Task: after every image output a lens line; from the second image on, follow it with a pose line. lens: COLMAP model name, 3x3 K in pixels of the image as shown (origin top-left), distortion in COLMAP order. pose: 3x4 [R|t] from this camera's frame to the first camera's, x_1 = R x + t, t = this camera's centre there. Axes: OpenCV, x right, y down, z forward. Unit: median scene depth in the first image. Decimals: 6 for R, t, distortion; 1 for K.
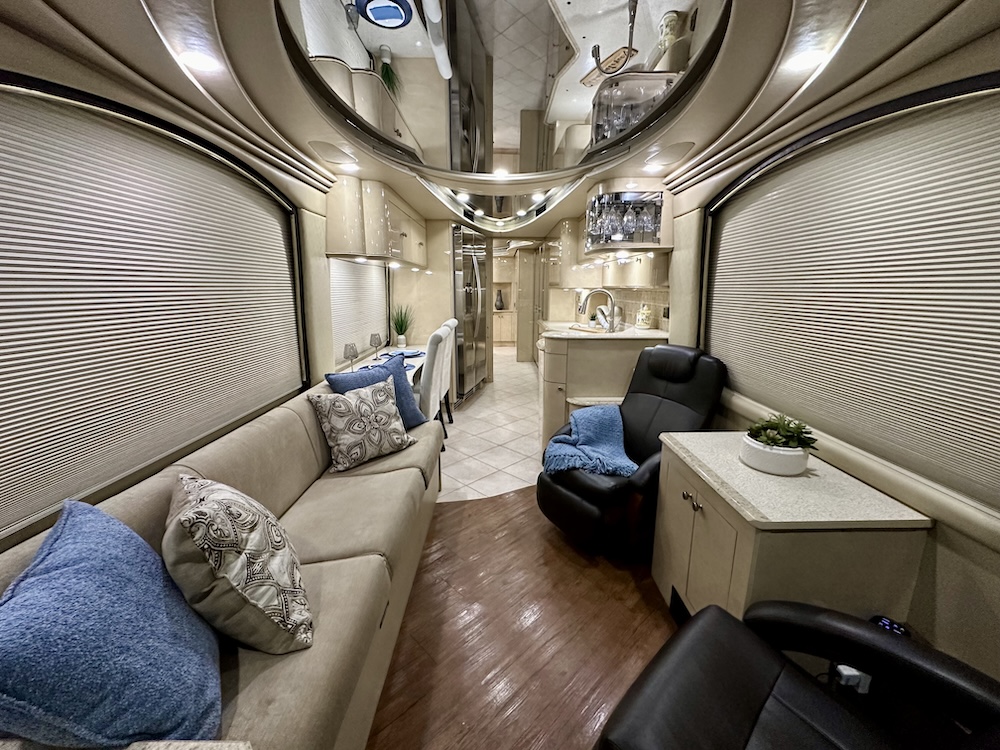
lens RADIAL K [[398.3, 0, 499.2], [0, 398.3, 374.6], [0, 0, 1]] dist [-0.003393, 0.000342]
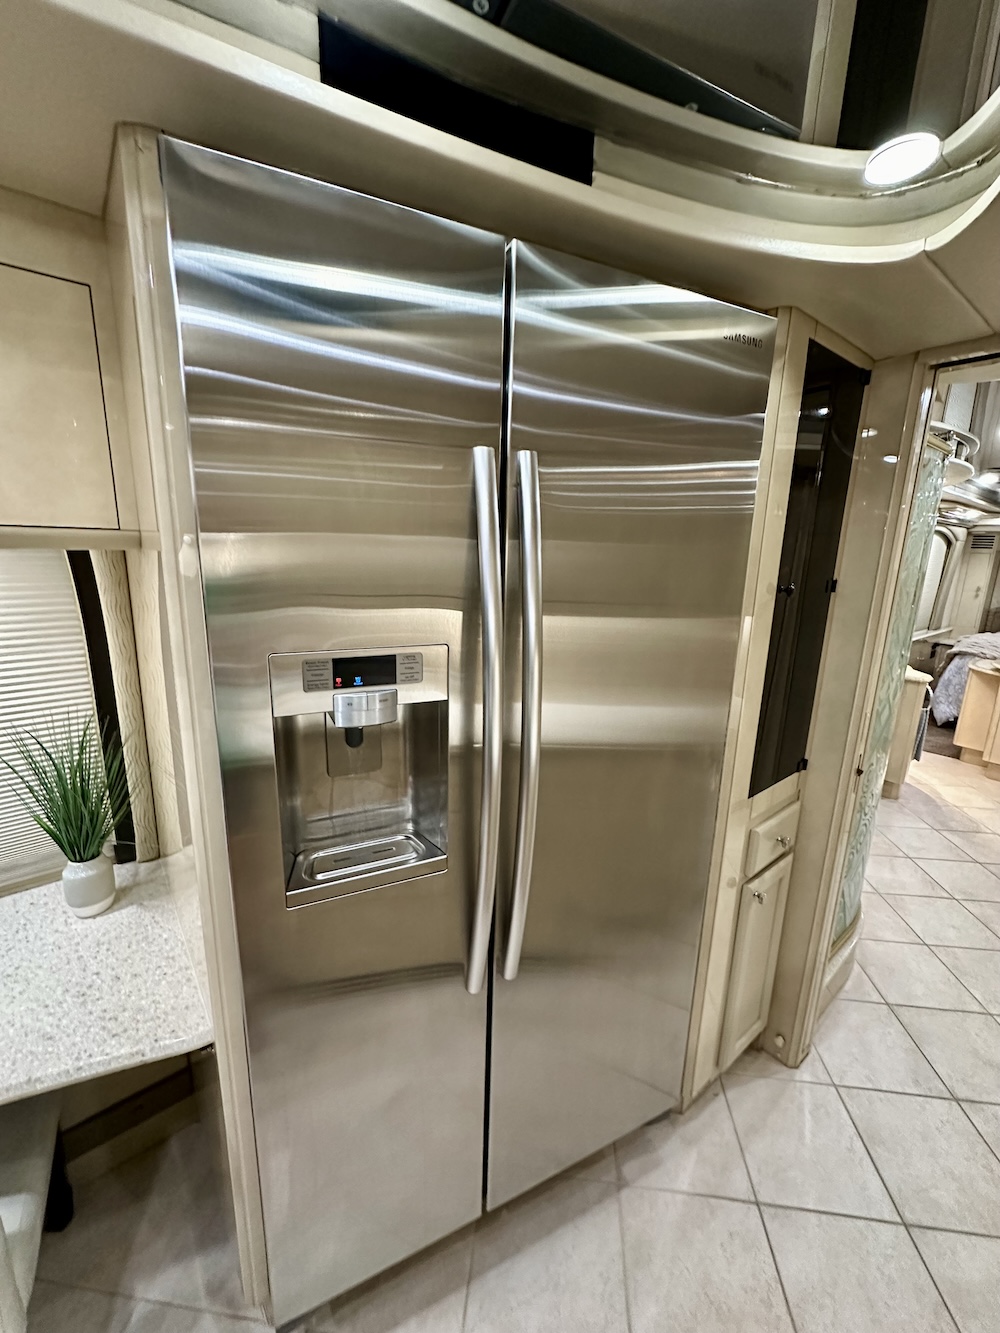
lens RADIAL K [[530.9, 0, 499.7], [0, 530.9, 665.3], [0, 0, 1]] dist [-0.003393, 0.000342]
pose [[0.623881, 0.187832, -0.758612, 0.158573], [-0.194685, 0.977440, 0.081905, -0.488189], [0.756882, 0.096592, 0.646374, 1.790148]]
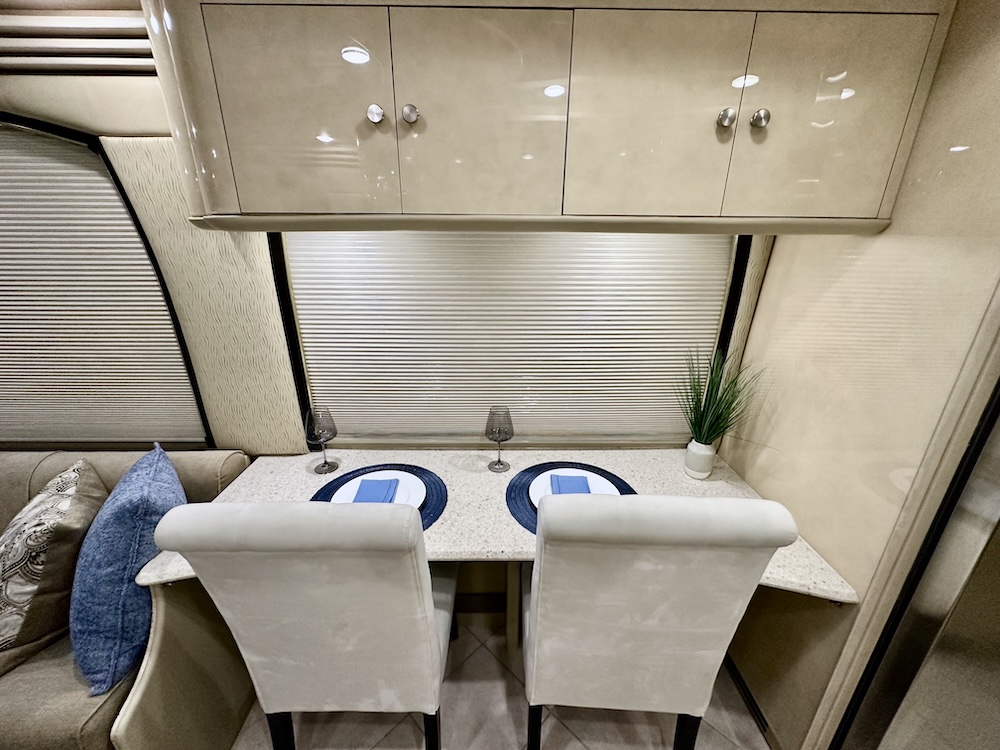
lens RADIAL K [[400.9, 0, 500.0], [0, 400.9, 375.0], [0, 0, 1]] dist [-0.003306, 0.000092]
pose [[0.008583, 0.337858, -0.941158, 0.079982], [-0.221764, 0.918399, 0.327665, -0.405689], [0.975063, 0.205903, 0.082807, 1.467190]]
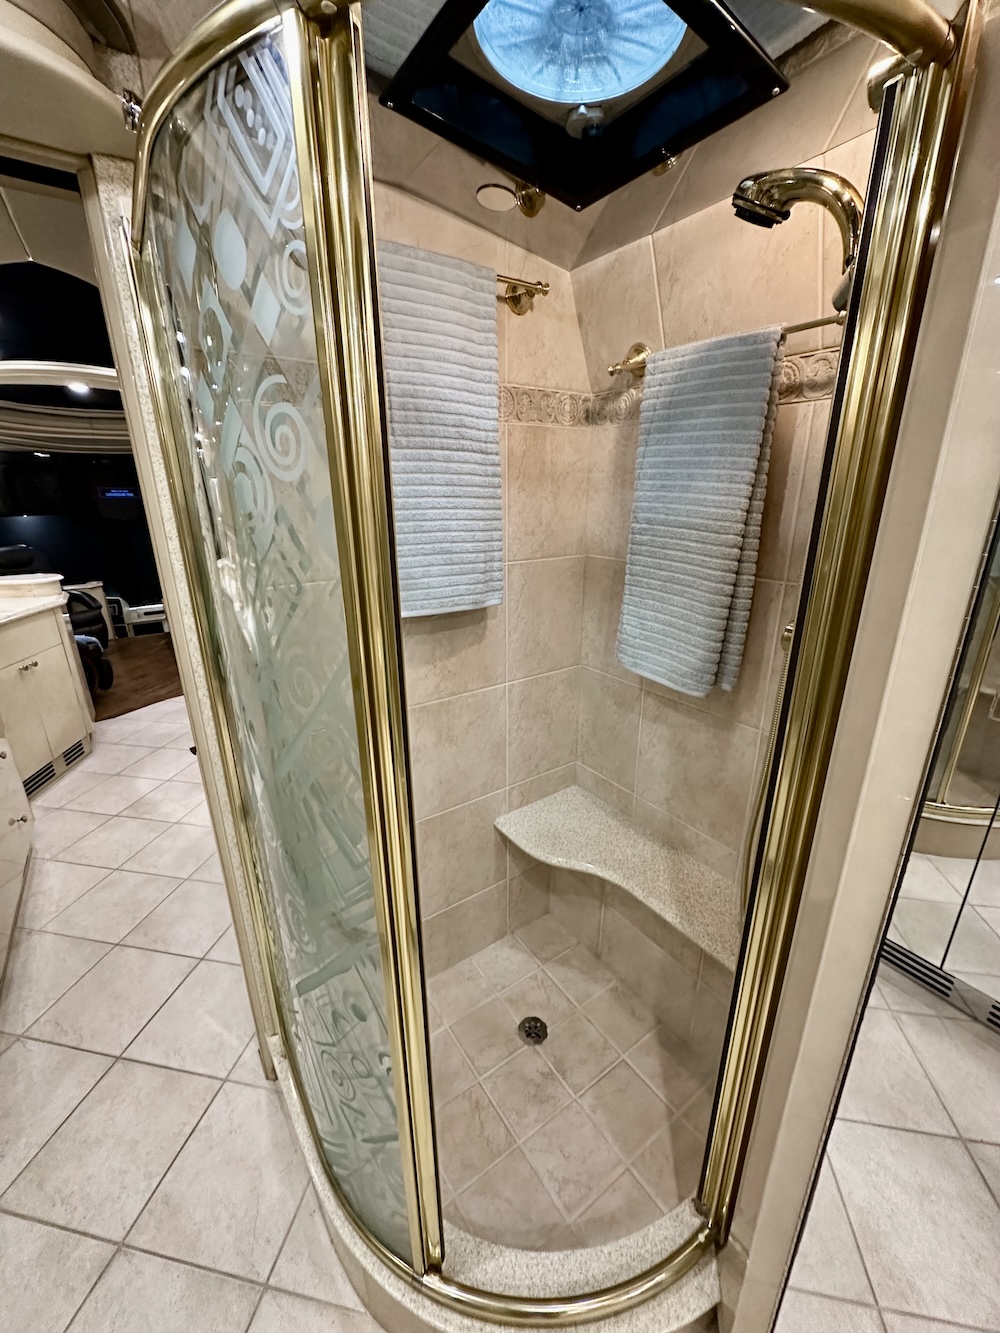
lens RADIAL K [[534.4, 0, 498.5], [0, 534.4, 667.0], [0, 0, 1]] dist [-0.003306, 0.000092]
pose [[-0.823139, 0.183036, -0.537531, -0.014389], [-0.118444, 0.870458, 0.477780, -0.751242], [0.555350, 0.456947, -0.694828, 3.073857]]
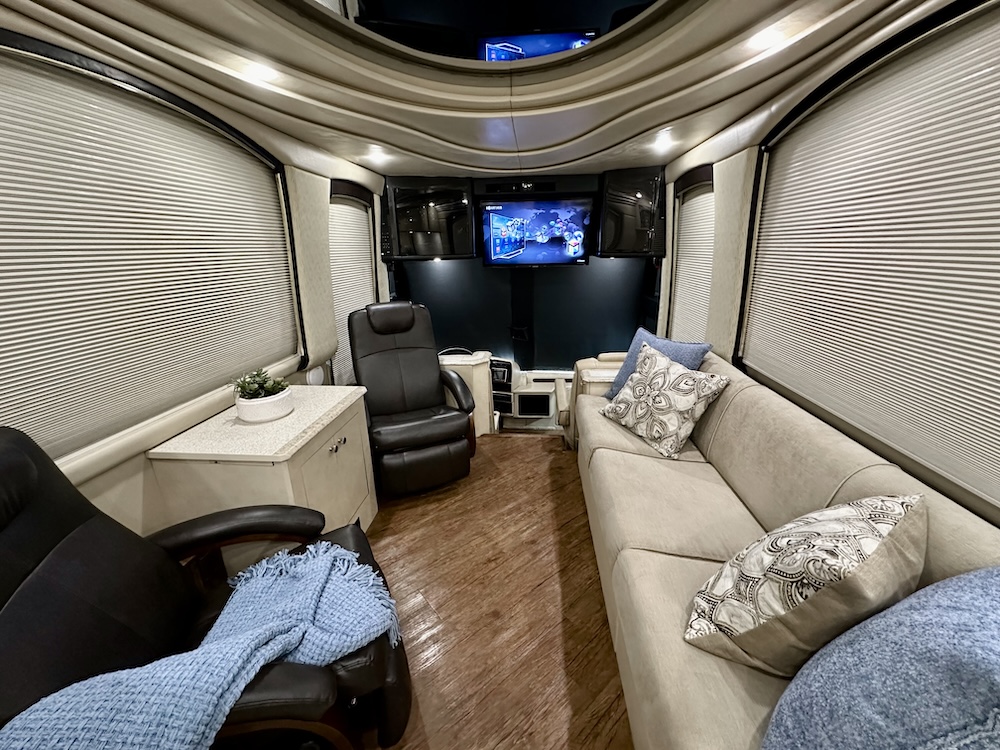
lens RADIAL K [[400.9, 0, 500.0], [0, 400.9, 375.0], [0, 0, 1]] dist [-0.003306, 0.000092]
pose [[-0.996097, -0.005800, 0.088074, -0.053703], [0.039523, 0.862903, 0.503822, -0.283277], [-0.078922, 0.505337, -0.859306, 1.254276]]
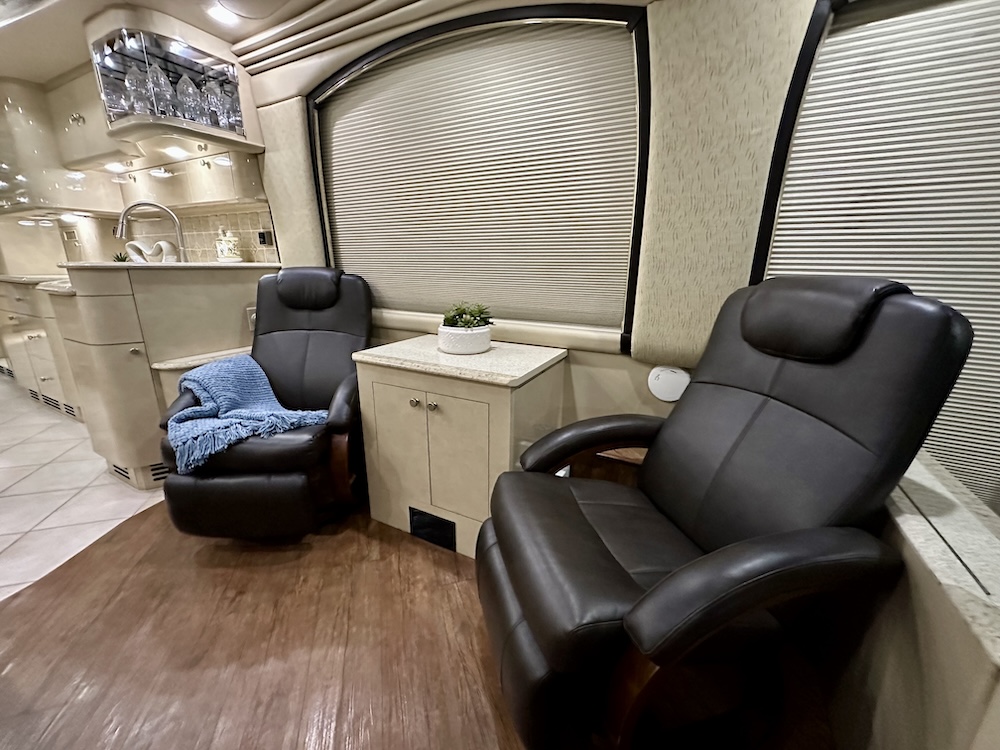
lens RADIAL K [[400.9, 0, 500.0], [0, 400.9, 375.0], [0, 0, 1]] dist [-0.003306, 0.000092]
pose [[0.472278, -0.231595, 0.850481, -0.146320], [0.178991, 0.969961, 0.164736, 0.087079], [-0.863085, 0.074427, 0.499544, 0.249377]]
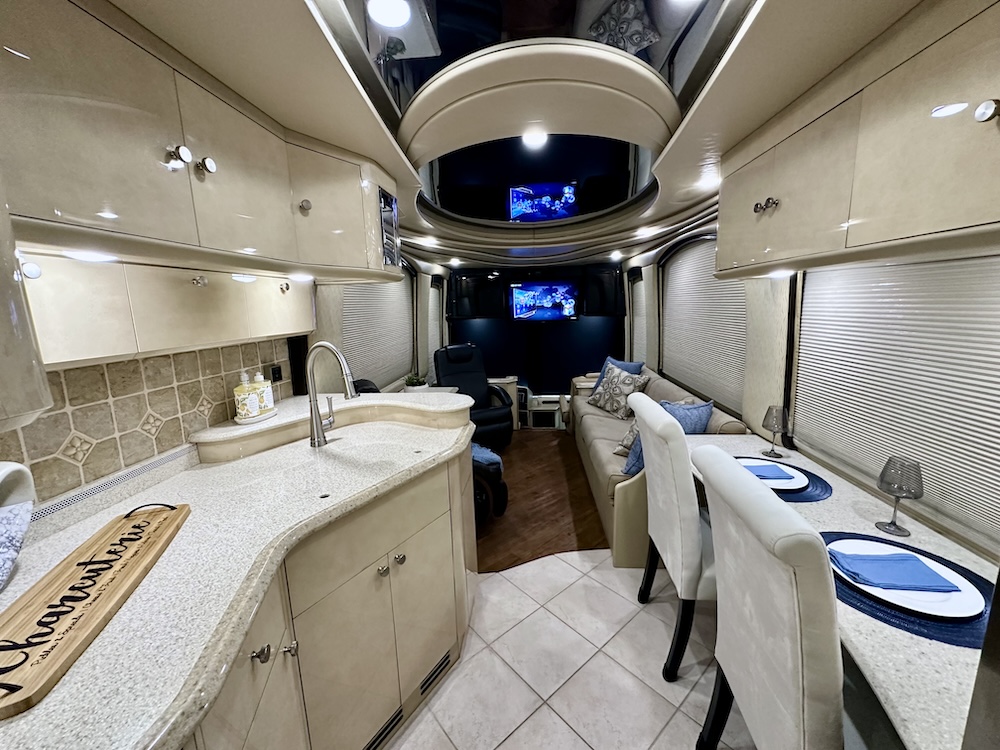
lens RADIAL K [[400.9, 0, 500.0], [0, 400.9, 375.0], [0, 0, 1]] dist [-0.003306, 0.000092]
pose [[-0.996344, 0.016493, 0.083819, 0.012736], [0.047588, 0.922004, 0.384246, -0.492053], [-0.070944, 0.386830, -0.919418, 2.010479]]
